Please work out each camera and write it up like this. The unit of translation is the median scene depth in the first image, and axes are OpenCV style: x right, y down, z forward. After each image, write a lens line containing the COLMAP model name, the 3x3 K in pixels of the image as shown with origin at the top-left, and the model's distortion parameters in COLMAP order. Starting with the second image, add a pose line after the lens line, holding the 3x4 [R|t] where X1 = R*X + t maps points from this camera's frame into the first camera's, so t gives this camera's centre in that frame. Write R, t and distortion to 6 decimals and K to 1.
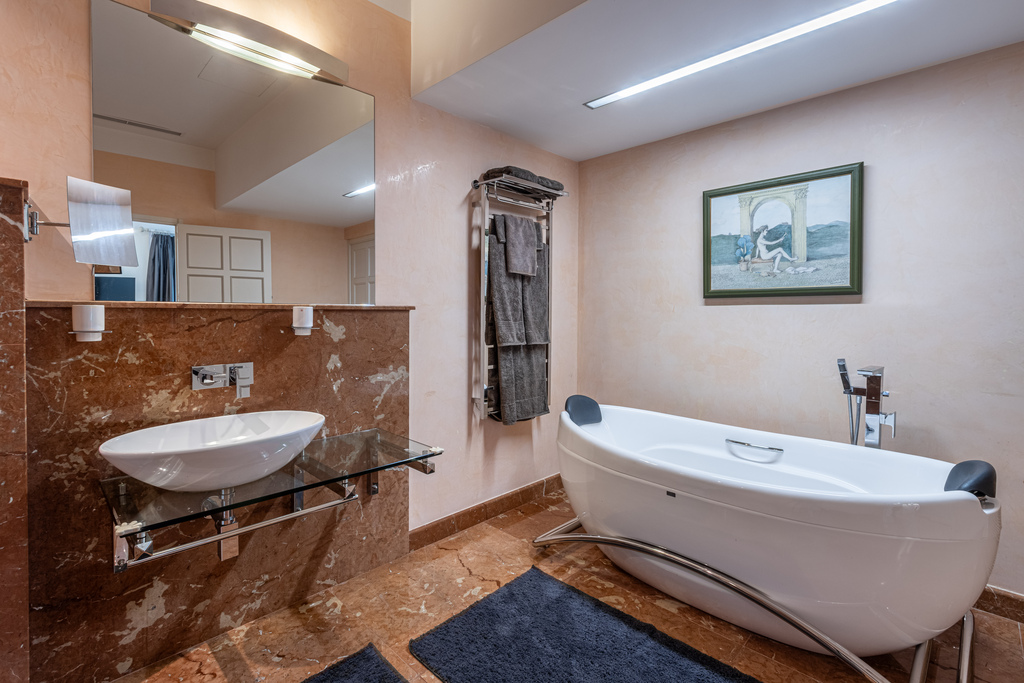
lens RADIAL K [[466.5, 0, 510.4], [0, 466.5, 322.9], [0, 0, 1]] dist [0.009000, -0.000026]
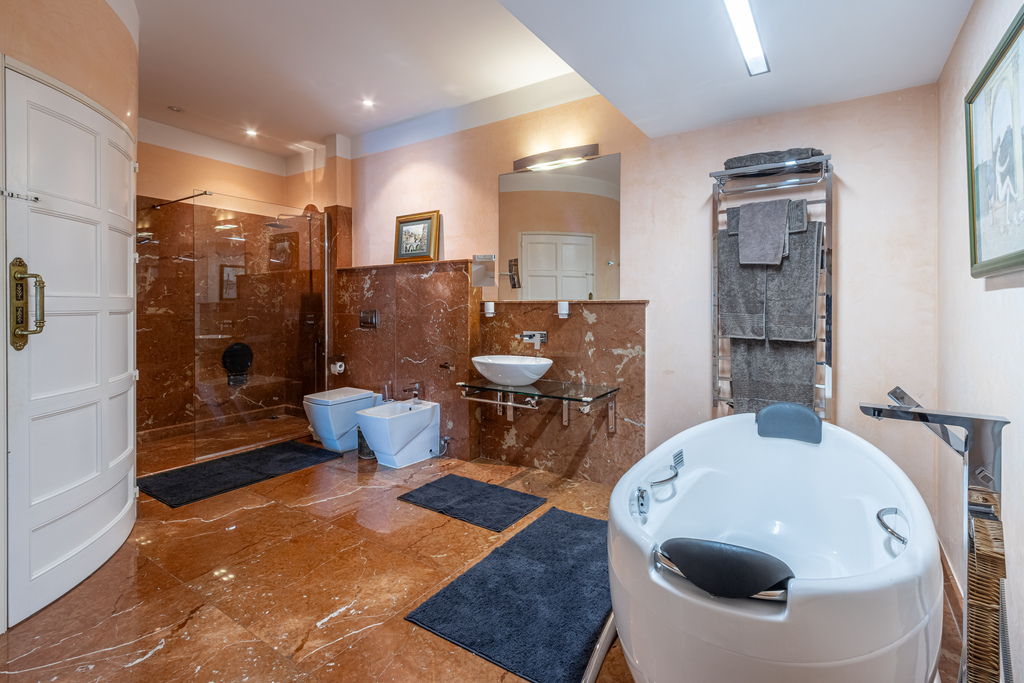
lens RADIAL K [[486.2, 0, 513.9], [0, 486.2, 311.1], [0, 0, 1]] dist [0.001064, -0.000859]
pose [[0.193874, 0.008952, -0.980986, 1.097919], [-0.022630, 0.999733, 0.004650, -0.003504], [0.980765, 0.021298, 0.194025, 0.409127]]
